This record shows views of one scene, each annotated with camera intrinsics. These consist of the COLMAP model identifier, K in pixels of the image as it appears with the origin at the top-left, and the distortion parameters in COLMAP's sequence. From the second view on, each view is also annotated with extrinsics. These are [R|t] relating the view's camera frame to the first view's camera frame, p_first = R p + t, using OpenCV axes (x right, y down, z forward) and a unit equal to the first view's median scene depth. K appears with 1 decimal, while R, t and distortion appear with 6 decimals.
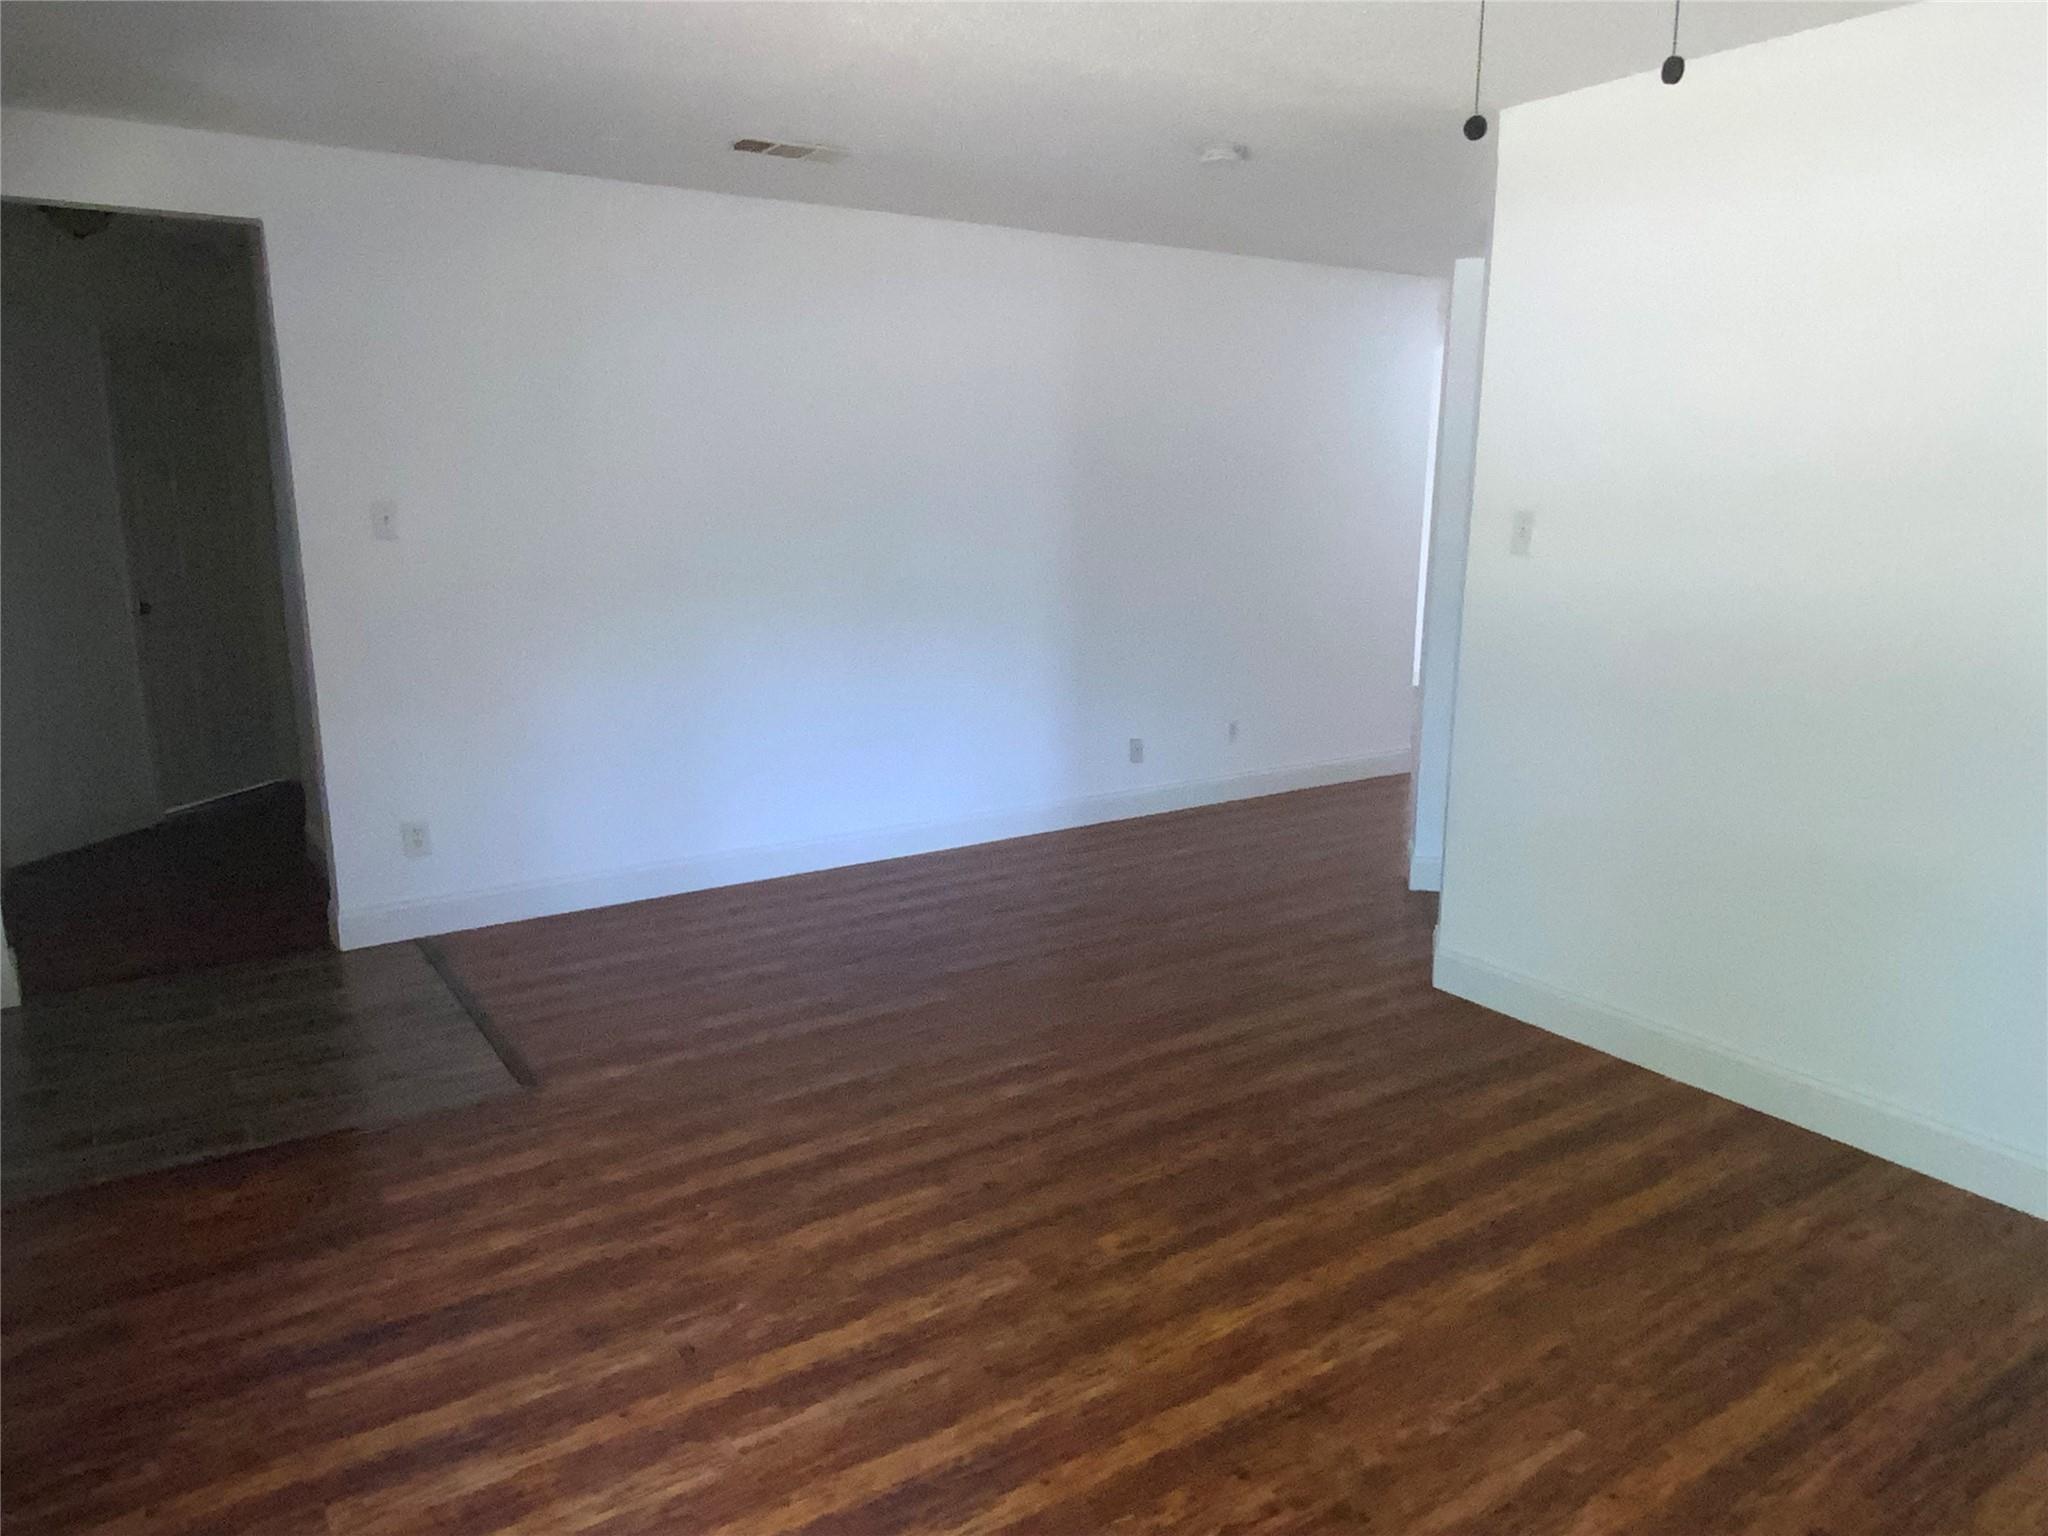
lens RADIAL K [[1327.7, 0, 1020.1], [0, 1327.7, 762.7], [0, 0, 1]] dist [0.001244, -0.011291]
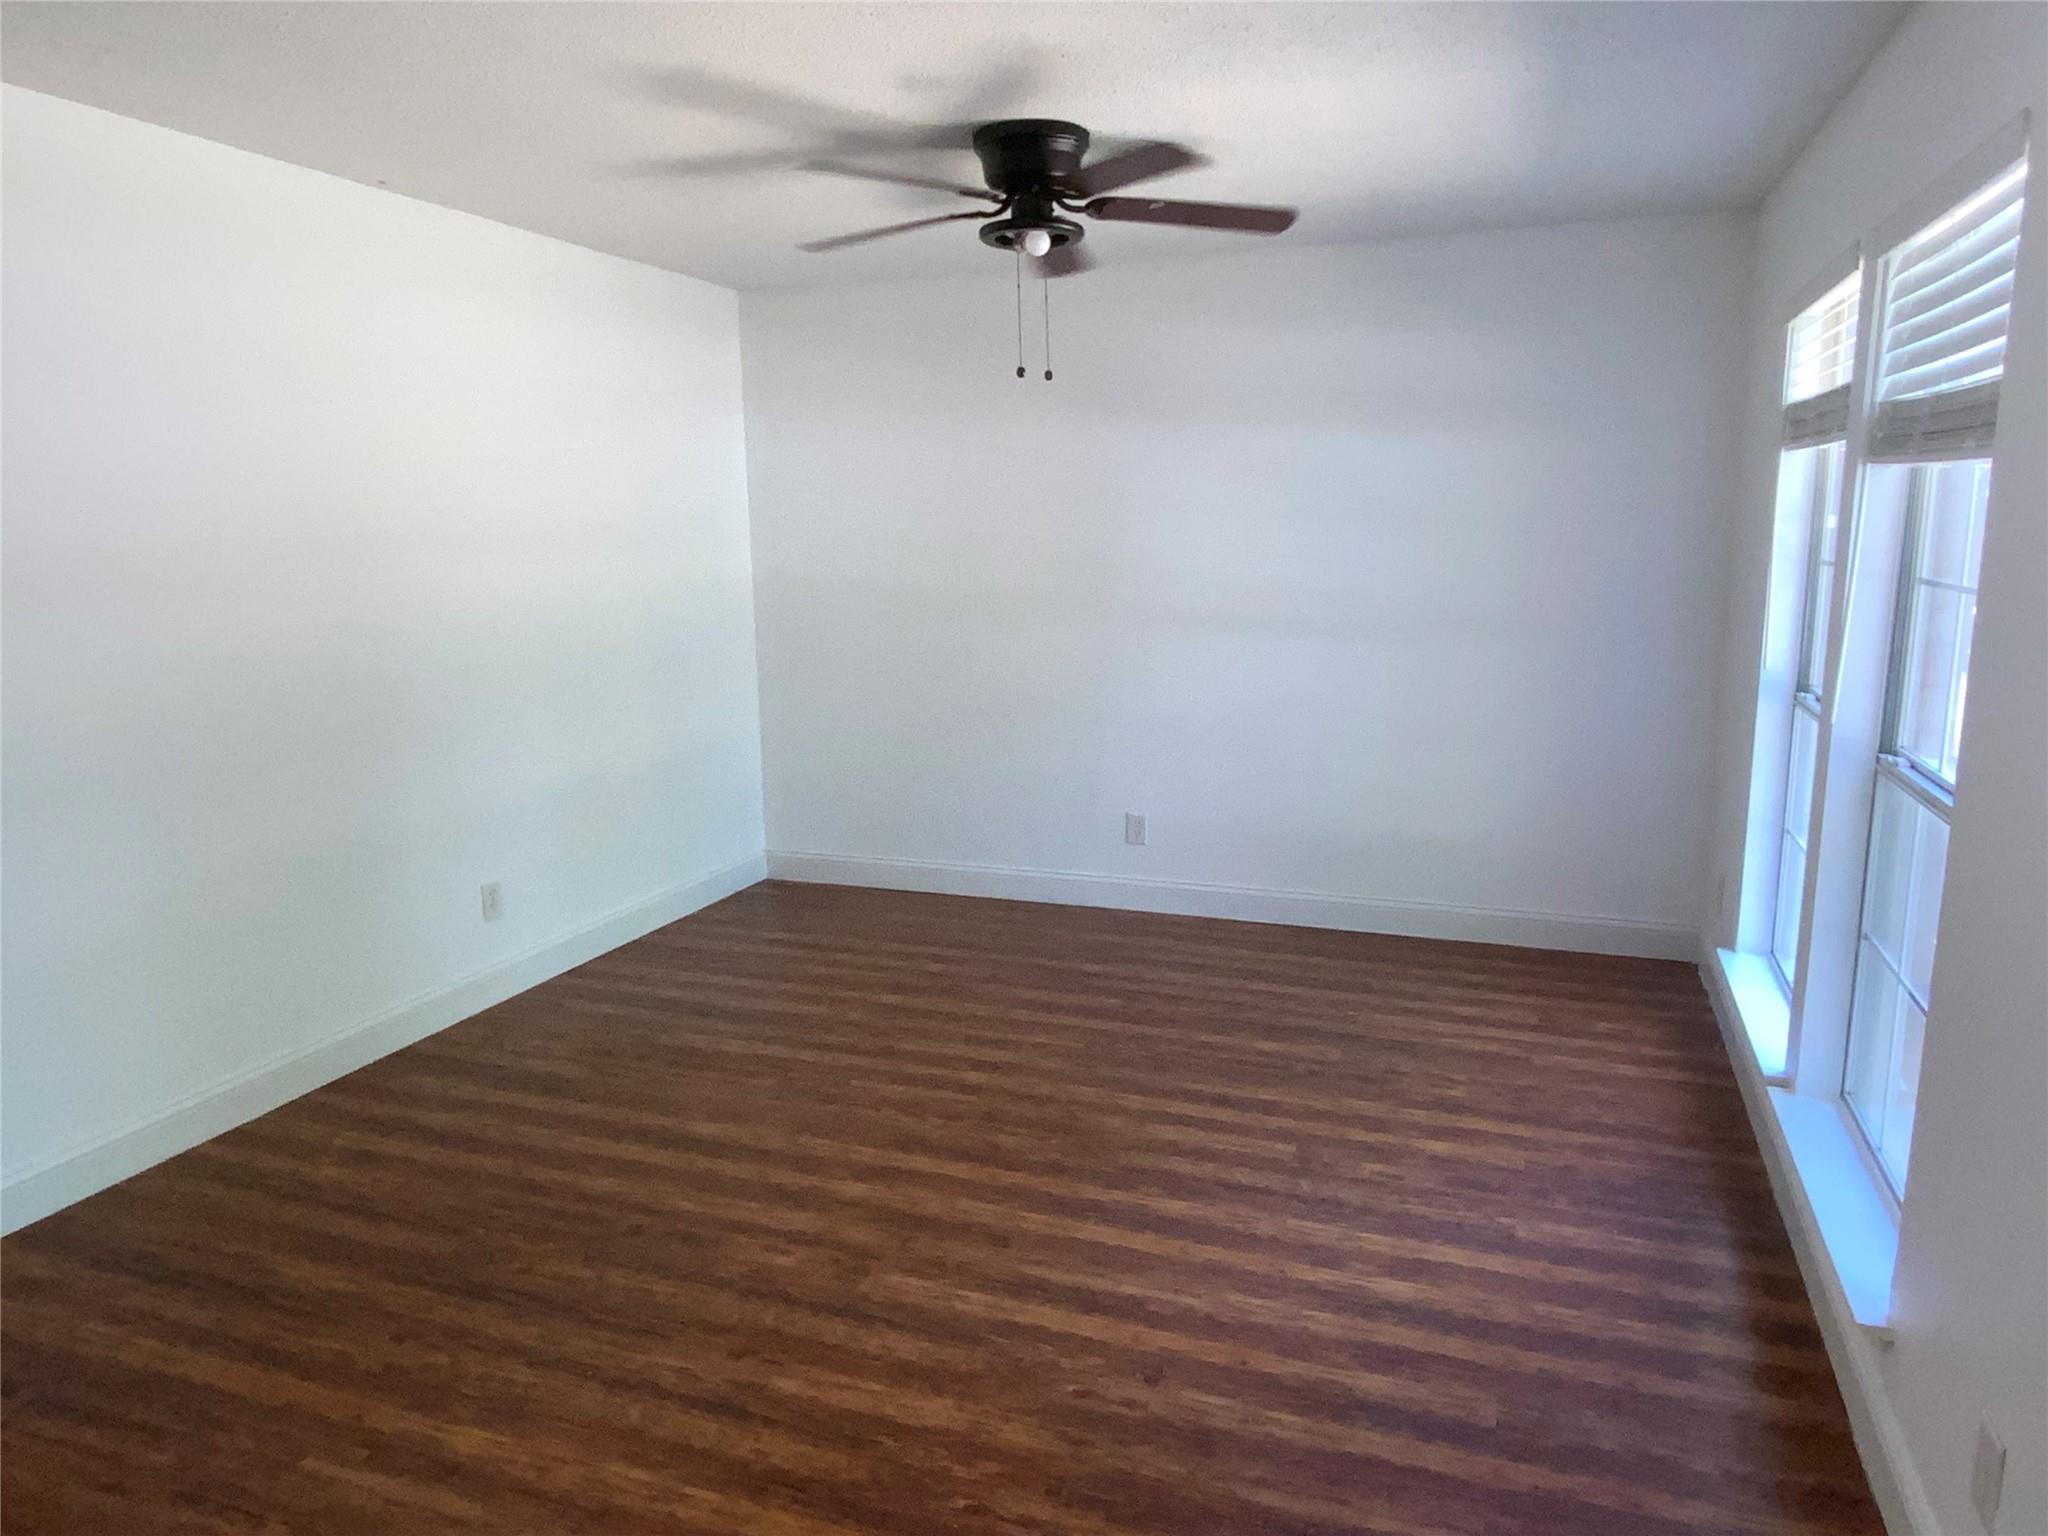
lens RADIAL K [[1327.7, 0, 1023.9], [0, 1327.7, 772.7], [0, 0, 1]] dist [0.001244, -0.011291]
pose [[-0.570508, -0.156870, 0.806171, -0.868650], [0.181423, 0.933269, 0.309991, -0.303086], [-0.801003, 0.323111, -0.503977, 1.325082]]
